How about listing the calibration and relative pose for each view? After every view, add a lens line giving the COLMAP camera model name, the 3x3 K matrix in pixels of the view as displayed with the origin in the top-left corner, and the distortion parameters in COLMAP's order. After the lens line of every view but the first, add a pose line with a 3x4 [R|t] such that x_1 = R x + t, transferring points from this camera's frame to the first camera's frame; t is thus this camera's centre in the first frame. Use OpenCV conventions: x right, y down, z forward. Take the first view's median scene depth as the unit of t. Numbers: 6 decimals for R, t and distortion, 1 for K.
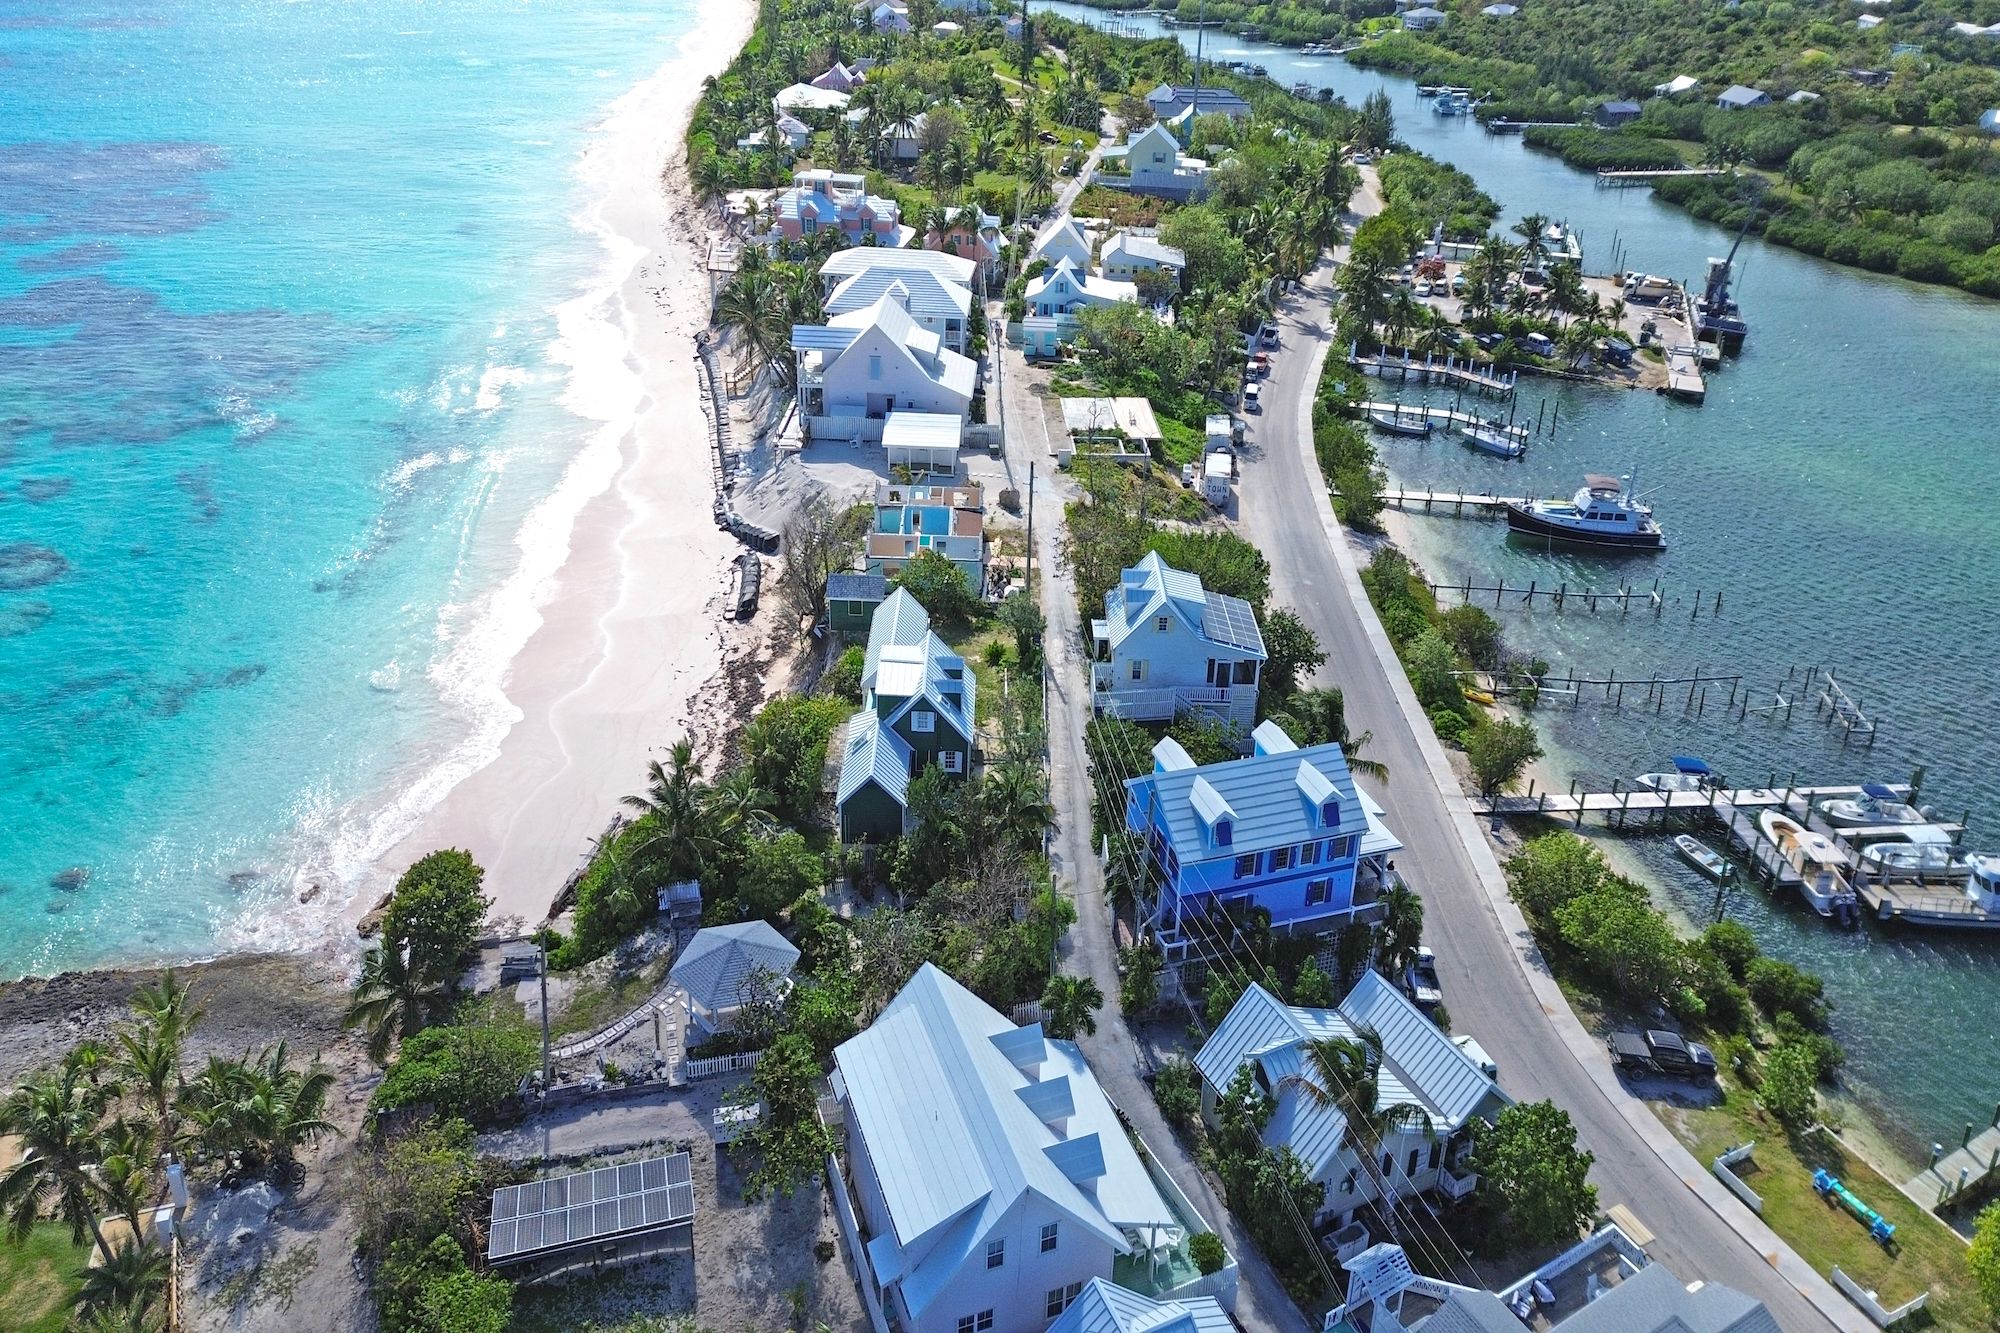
lens RADIAL K [[1444.0, 0, 1000.0], [0, 1444.0, 666.5], [0, 0, 1]] dist [0.073448, -0.074437]
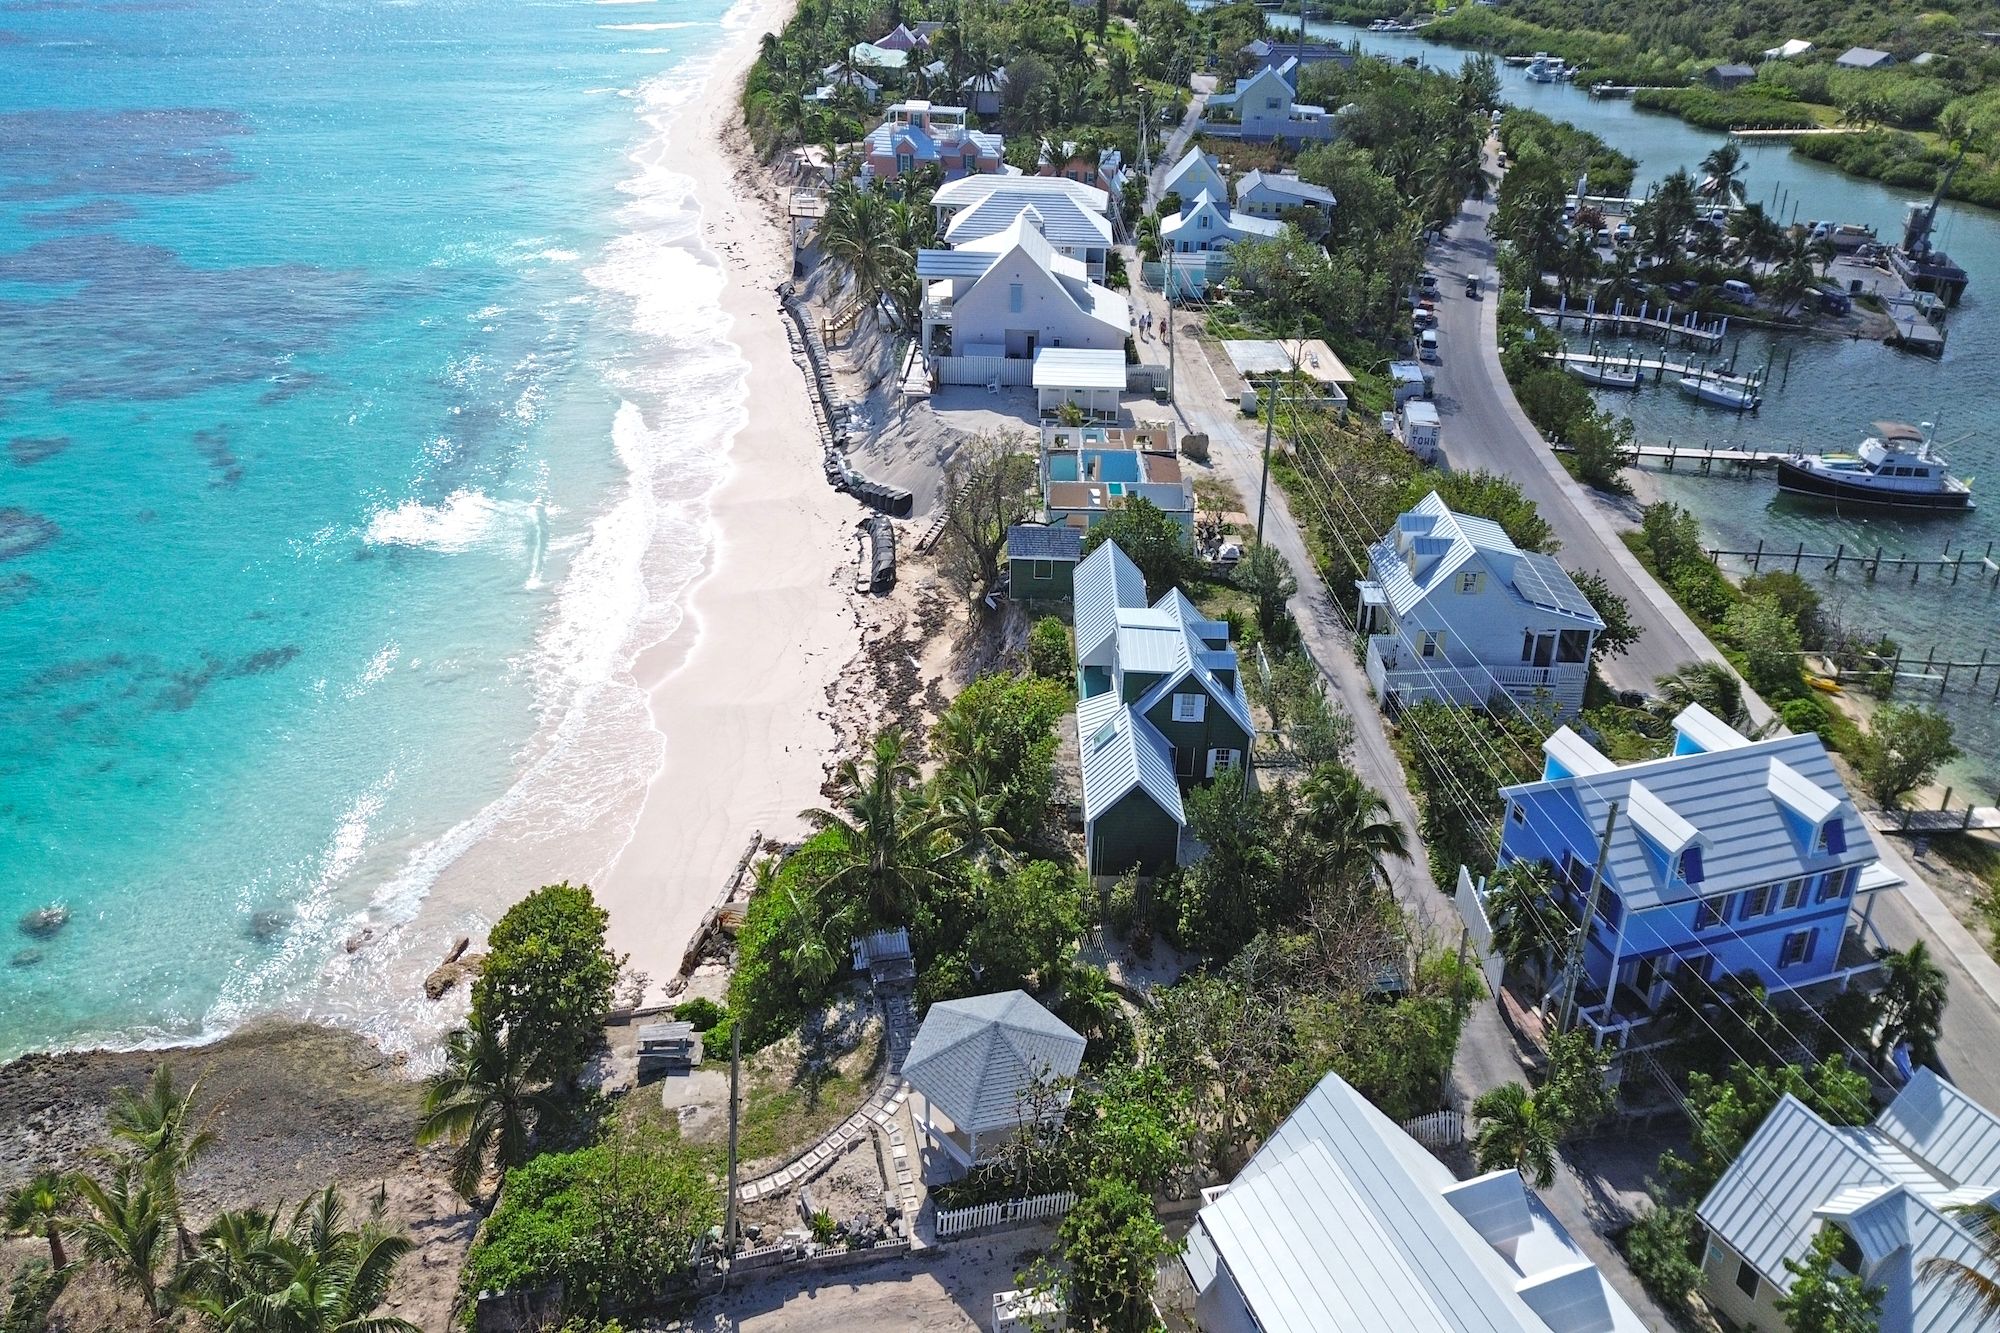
lens RADIAL K [[1444.0, 0, 1000.0], [0, 1444.0, 666.5], [0, 0, 1]] dist [0.073448, -0.074437]
pose [[0.999918, -0.002550, -0.012519, -0.106351], [0.002432, 0.999952, -0.009498, 0.018228], [0.012542, 0.009467, 0.999877, 0.201867]]
